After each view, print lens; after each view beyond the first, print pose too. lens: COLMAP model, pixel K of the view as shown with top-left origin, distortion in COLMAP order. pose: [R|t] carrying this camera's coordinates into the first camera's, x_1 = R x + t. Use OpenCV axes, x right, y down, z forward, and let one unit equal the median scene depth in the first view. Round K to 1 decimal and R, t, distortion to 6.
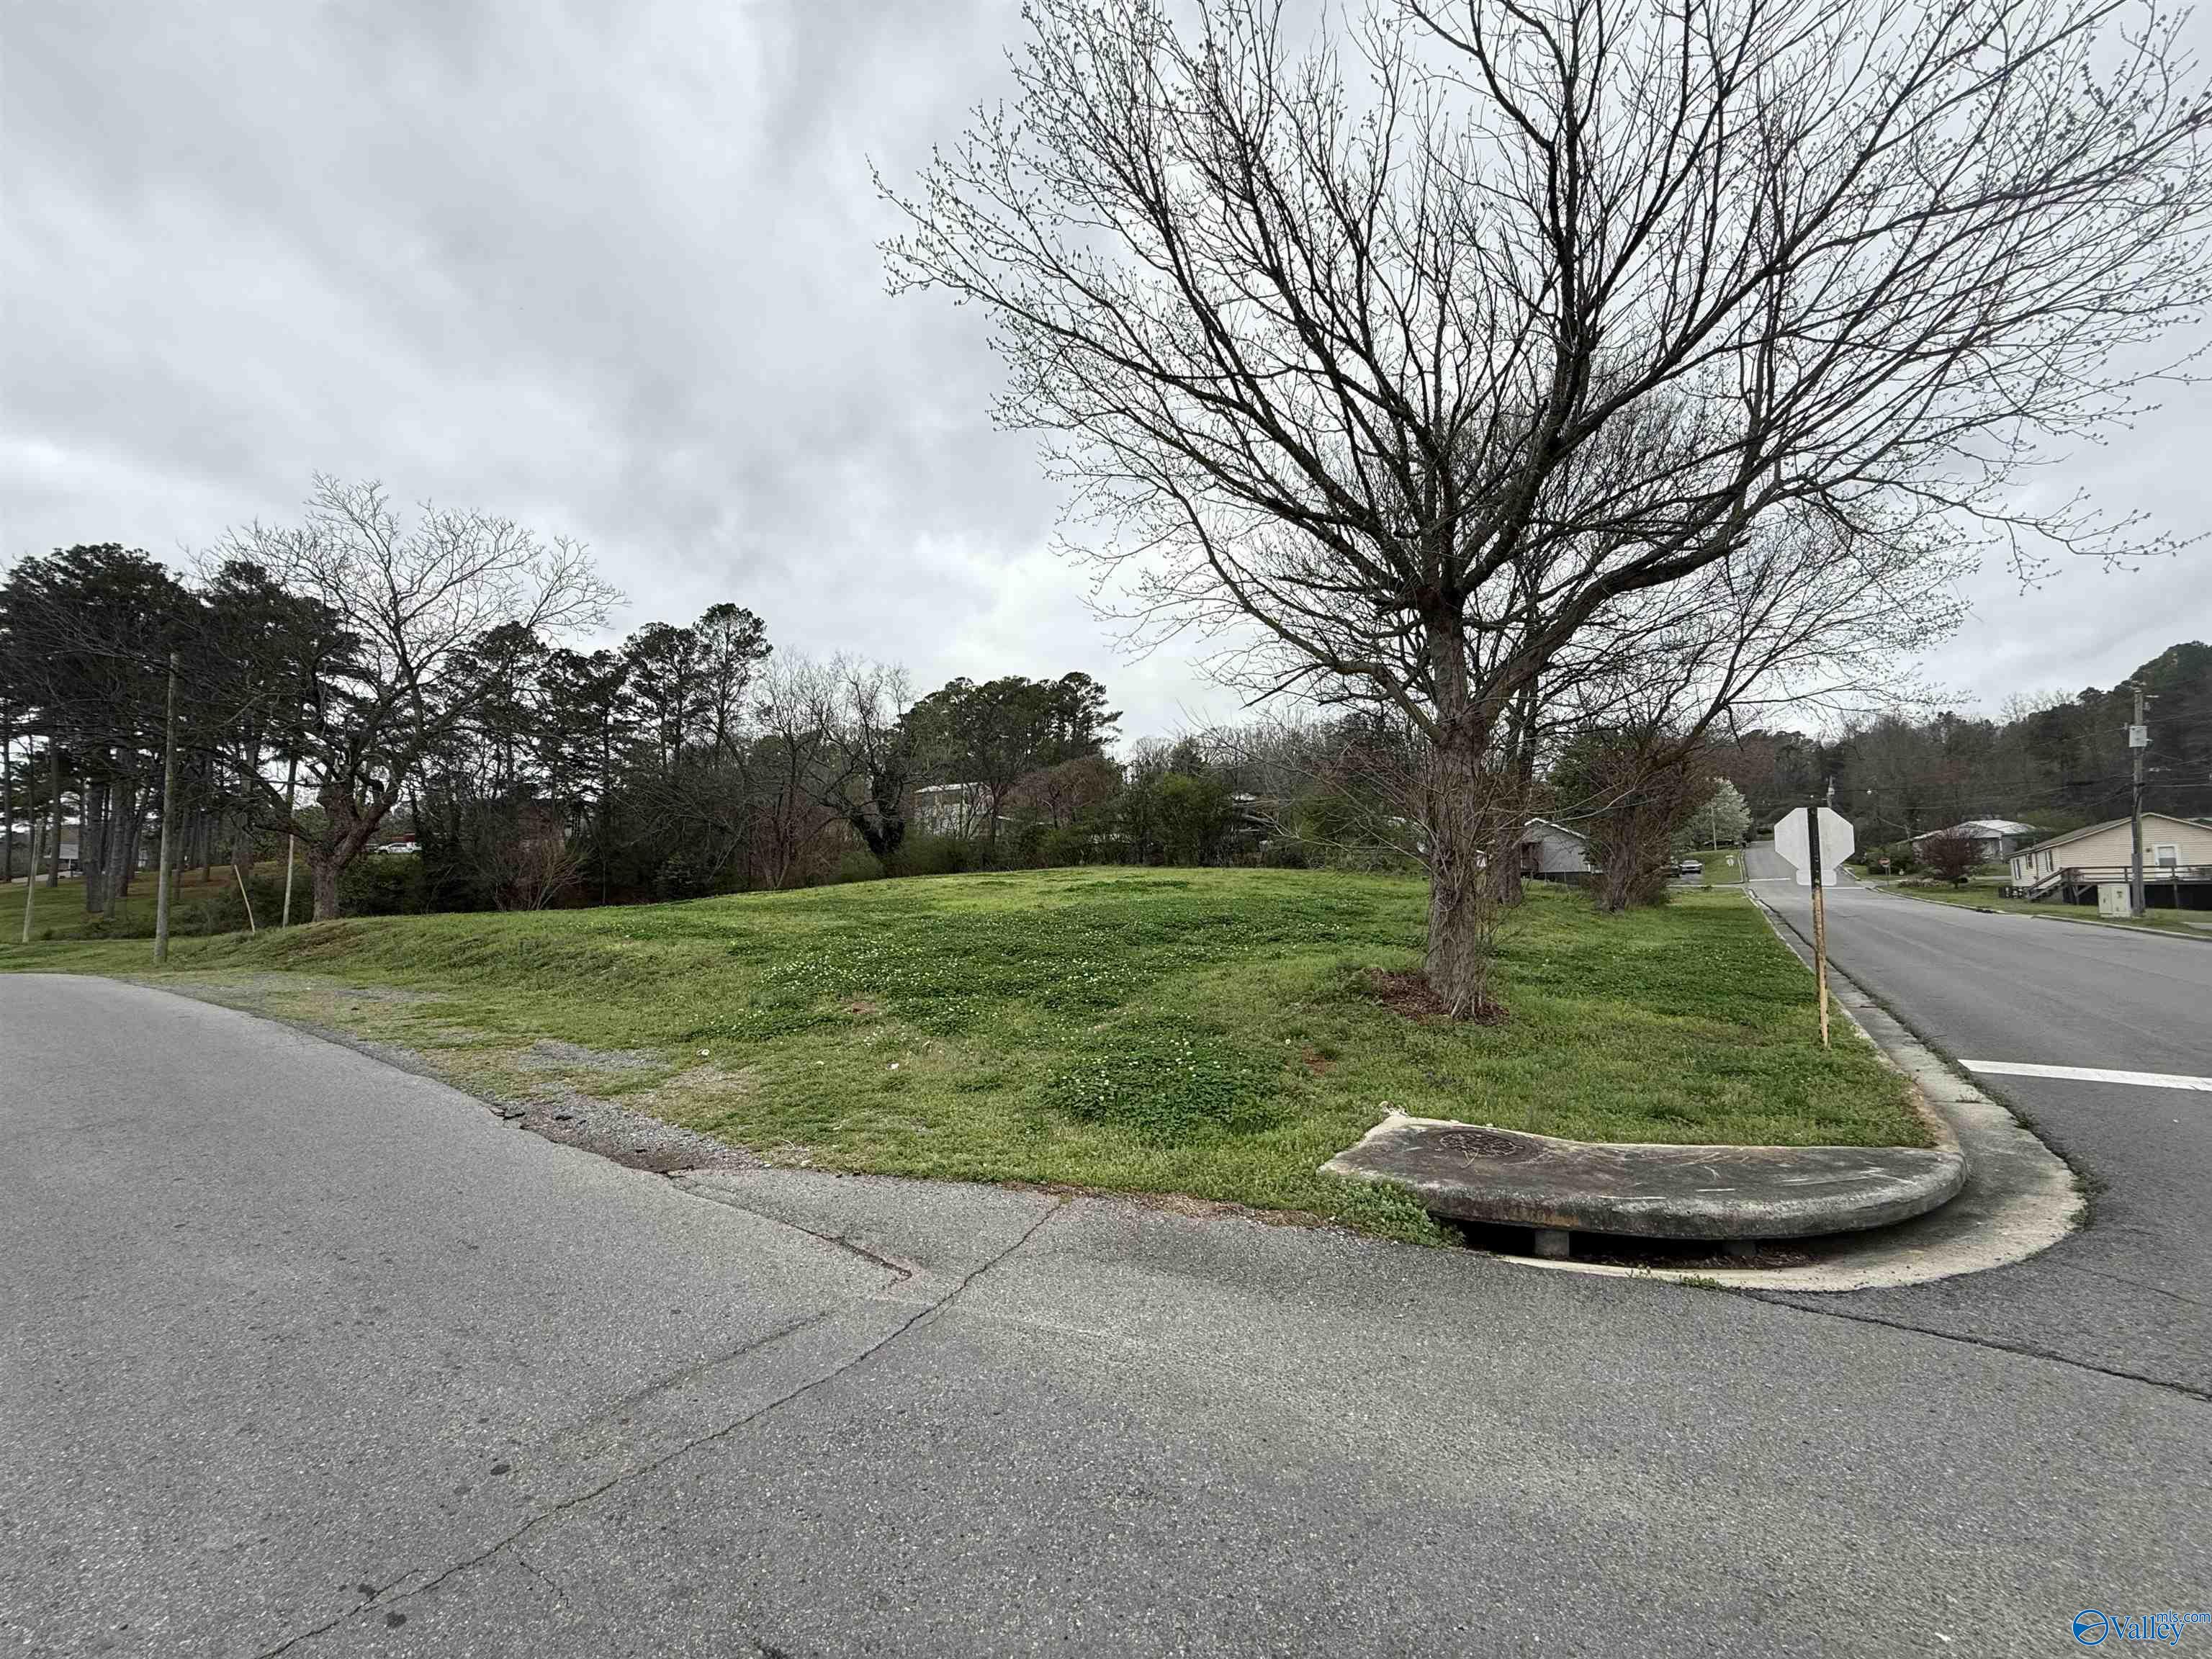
lens RADIAL K [[873.3, 0, 1106.0], [0, 873.3, 829.5], [0, 0, 1]] dist [0.001055, 0.000122]
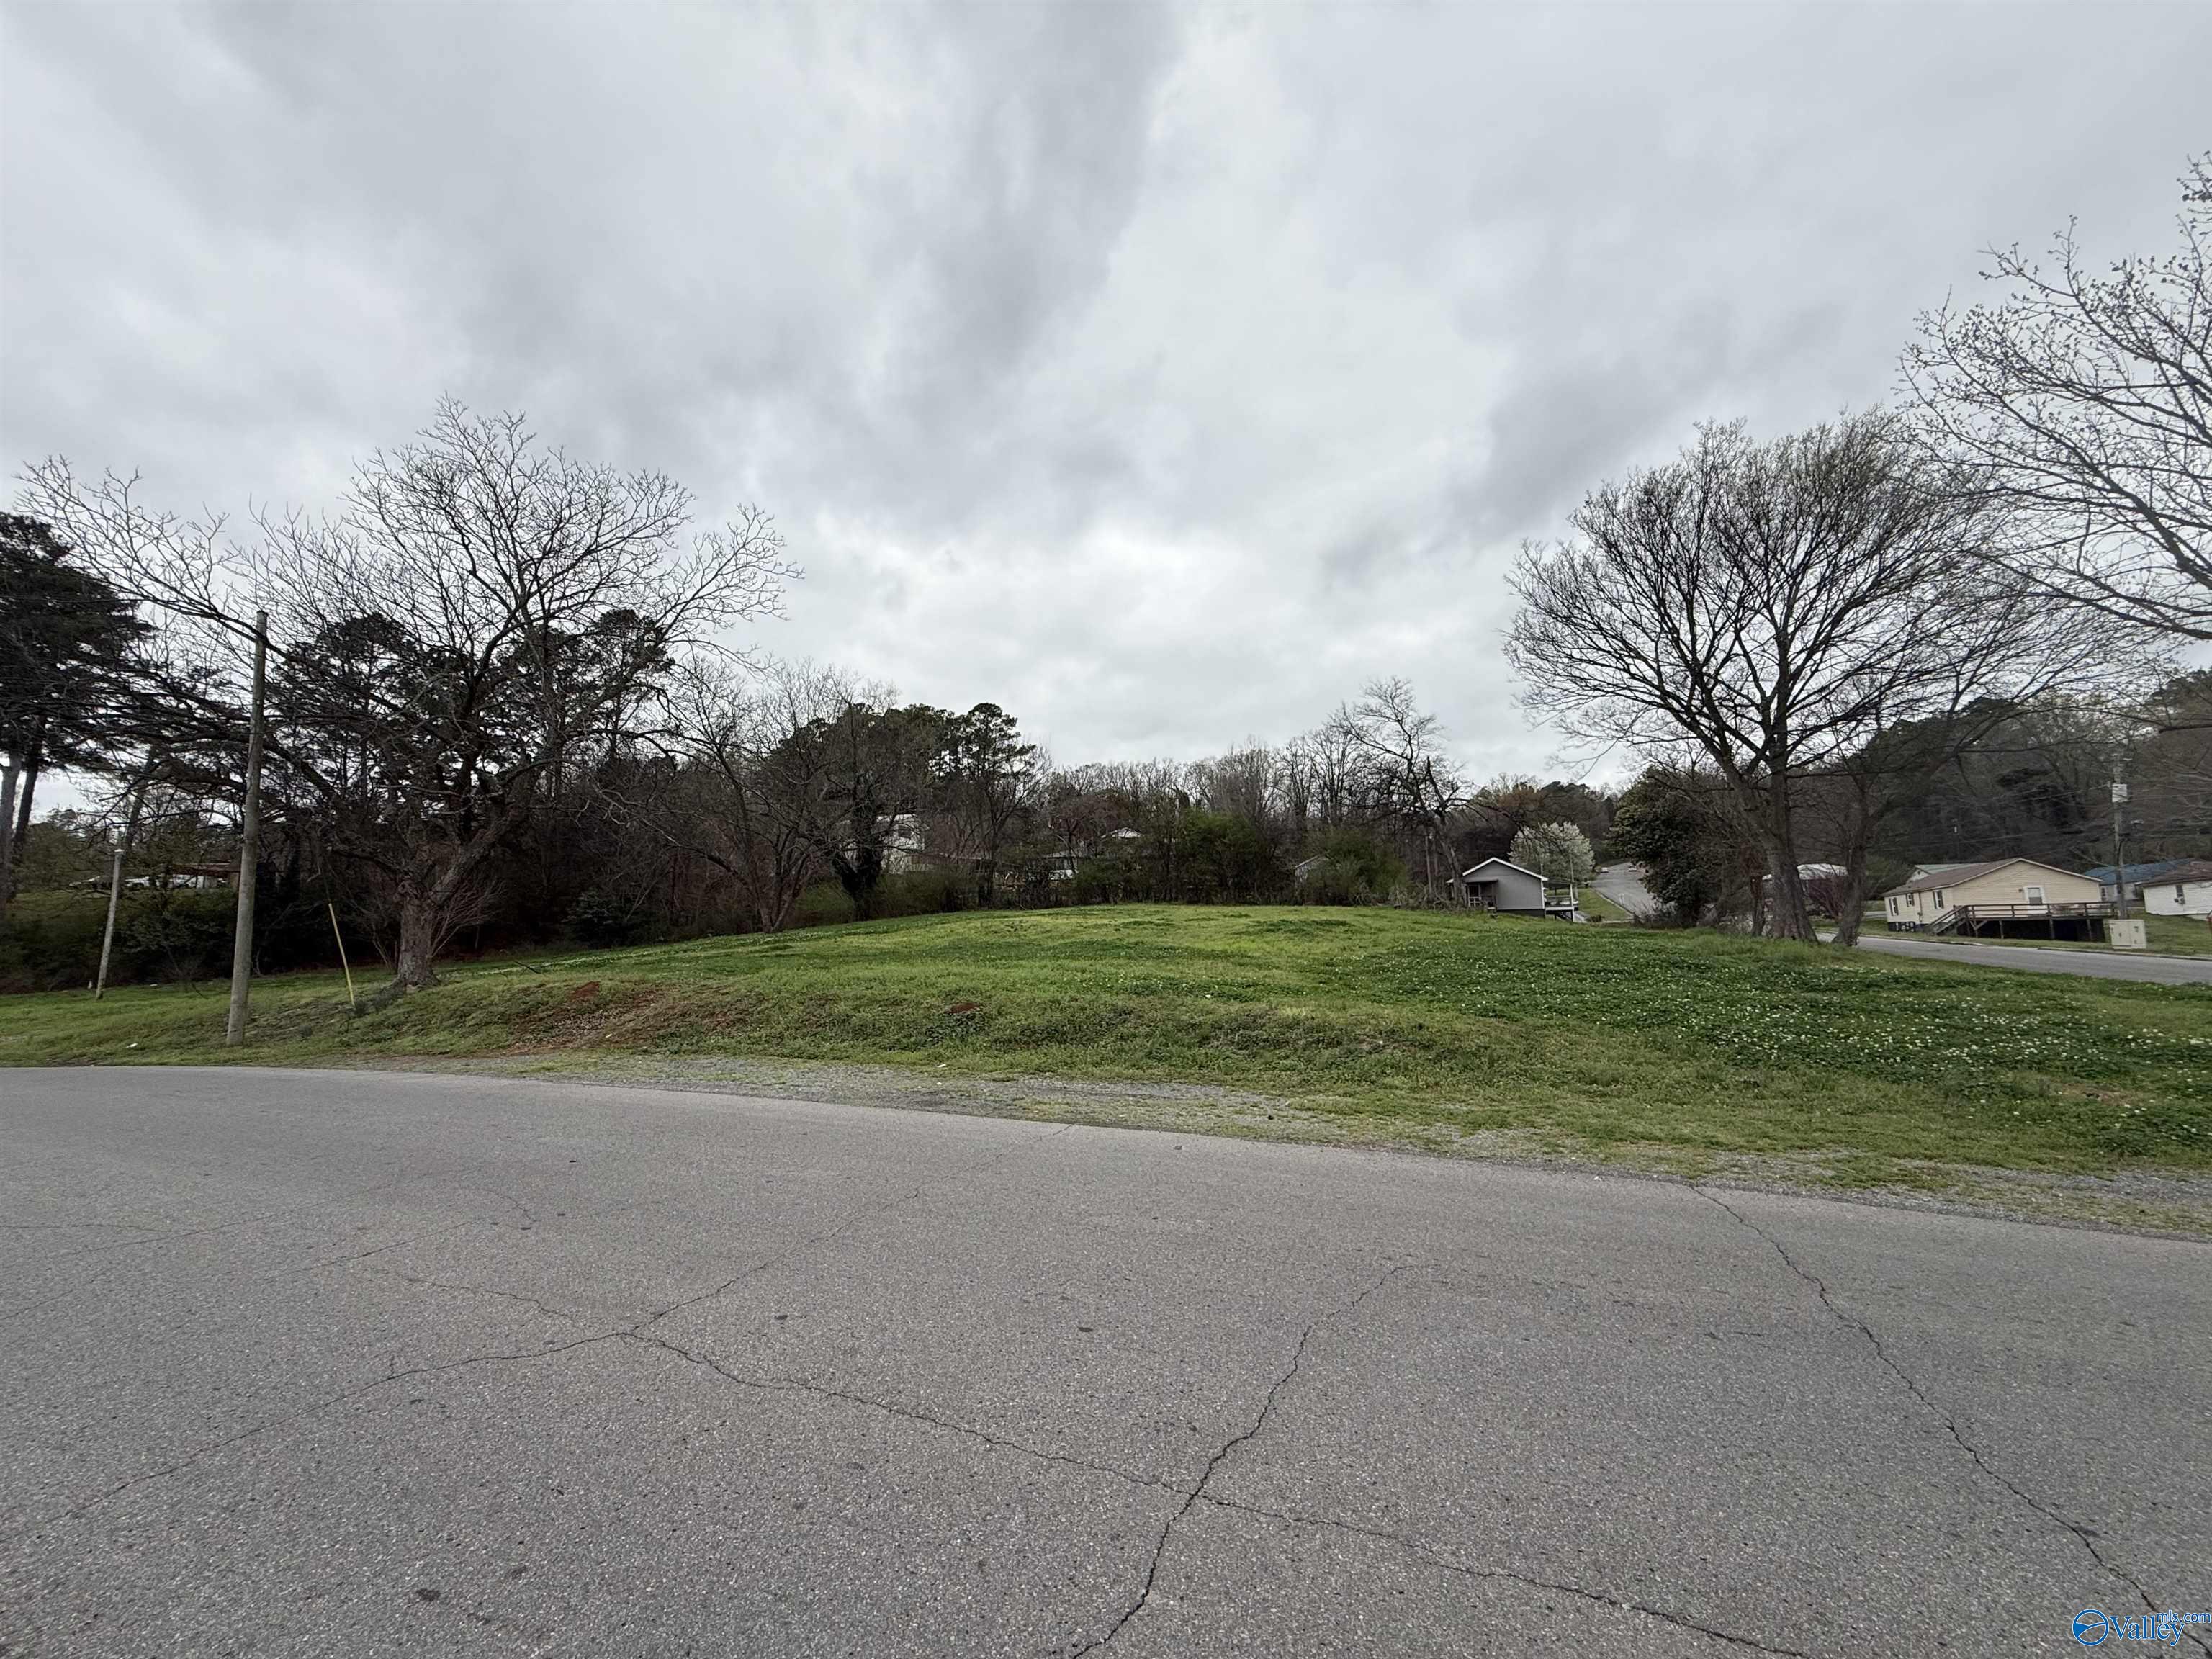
lens RADIAL K [[873.3, 0, 1106.0], [0, 873.3, 829.5], [0, 0, 1]] dist [0.001055, 0.000122]
pose [[0.982120, 0.015988, 0.187574, -0.127145], [-0.008103, 0.999054, -0.042730, 0.001222], [-0.188079, 0.040446, 0.981321, 0.039269]]
